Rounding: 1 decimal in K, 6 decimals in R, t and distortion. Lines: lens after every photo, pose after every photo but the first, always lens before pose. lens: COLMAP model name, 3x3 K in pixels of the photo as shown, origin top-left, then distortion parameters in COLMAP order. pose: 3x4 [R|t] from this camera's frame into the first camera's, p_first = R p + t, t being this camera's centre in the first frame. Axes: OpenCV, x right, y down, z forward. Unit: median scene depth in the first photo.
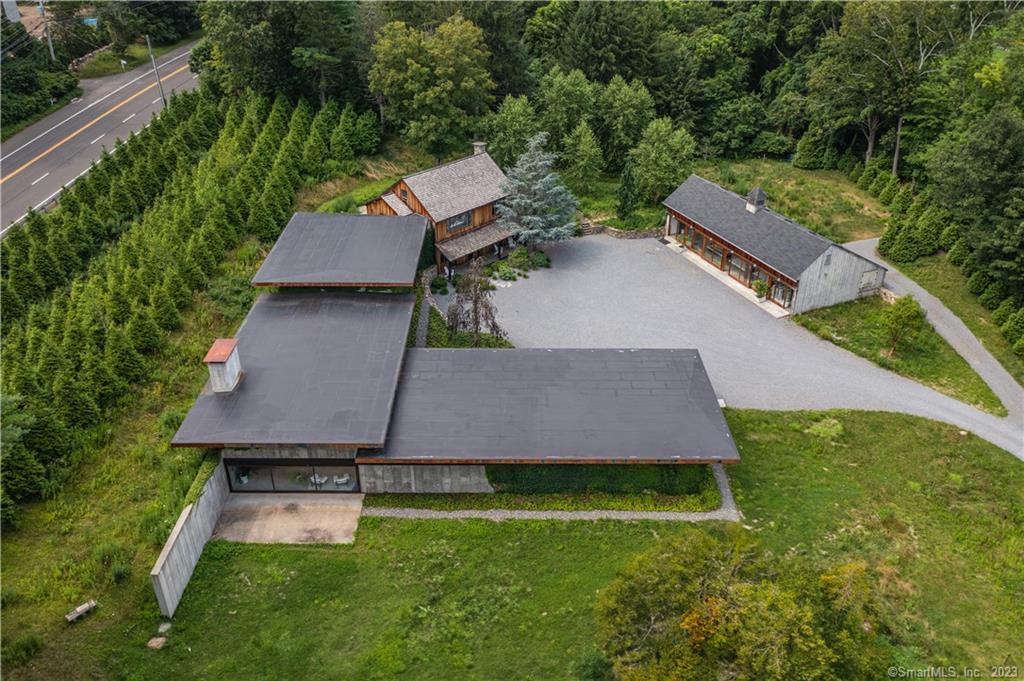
lens RADIAL K [[820.7, 0, 517.7], [0, 820.7, 338.8], [0, 0, 1]] dist [0.001011, 0.005169]
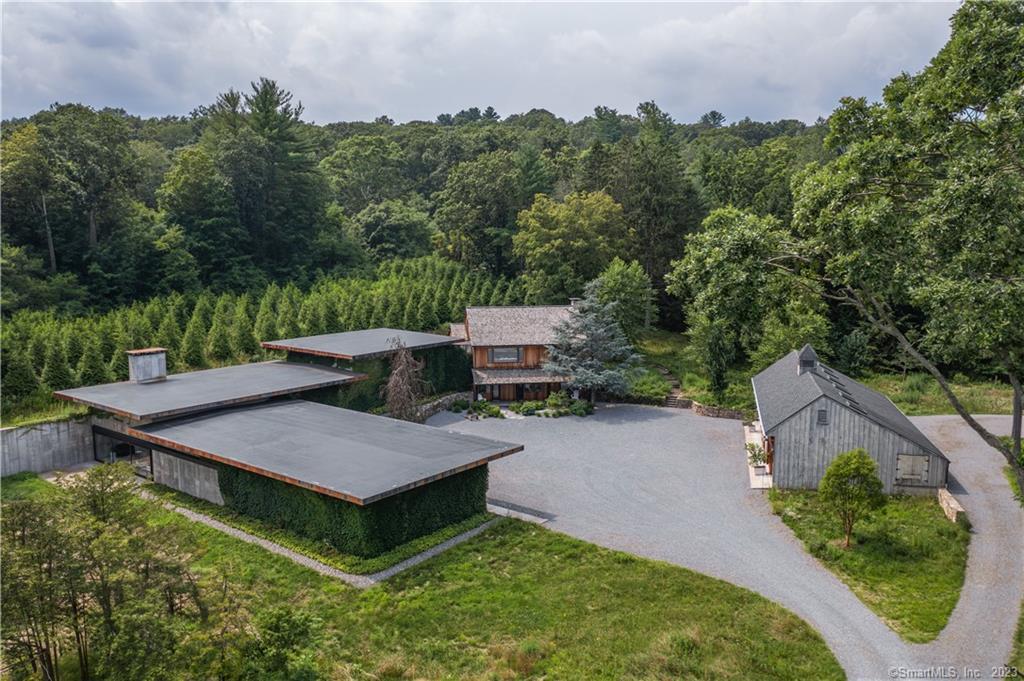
lens RADIAL K [[820.7, 0, 506.6], [0, 820.7, 340.1], [0, 0, 1]] dist [0.001011, 0.005169]
pose [[0.781306, 0.077489, -0.619319, 0.664462], [-0.305999, 0.912386, -0.271877, 0.136974], [0.543990, 0.401930, 0.736564, 0.311342]]
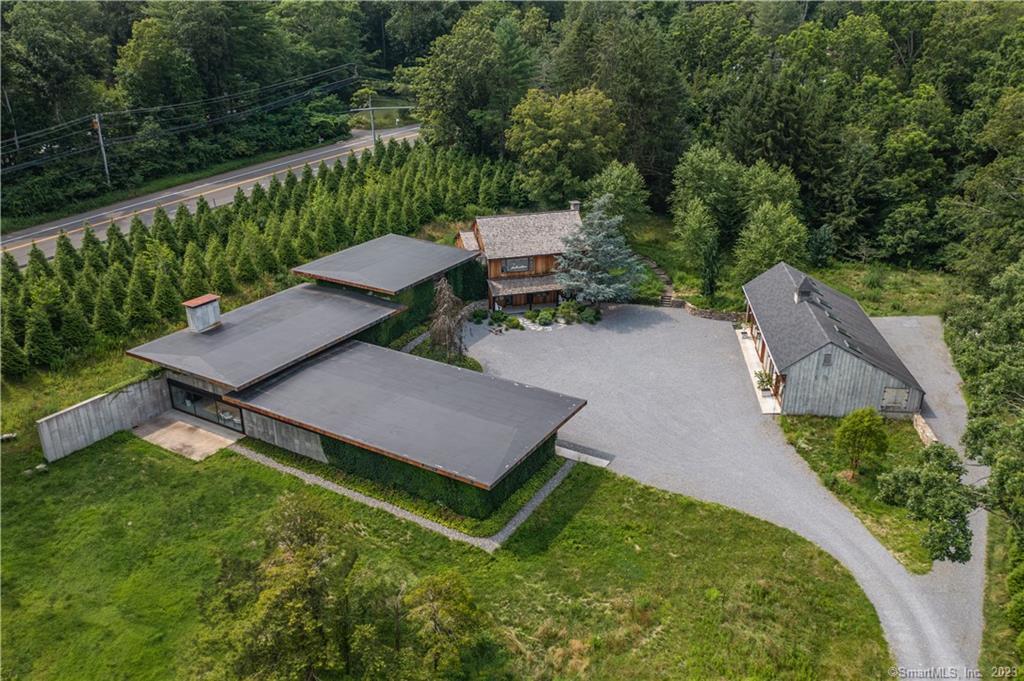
lens RADIAL K [[820.7, 0, 509.7], [0, 820.7, 341.7], [0, 0, 1]] dist [0.001011, 0.005169]
pose [[0.853254, 0.195813, -0.483336, 0.557953], [-0.252965, 0.965896, -0.055259, 0.020793], [0.456032, 0.169417, 0.873689, 0.086903]]
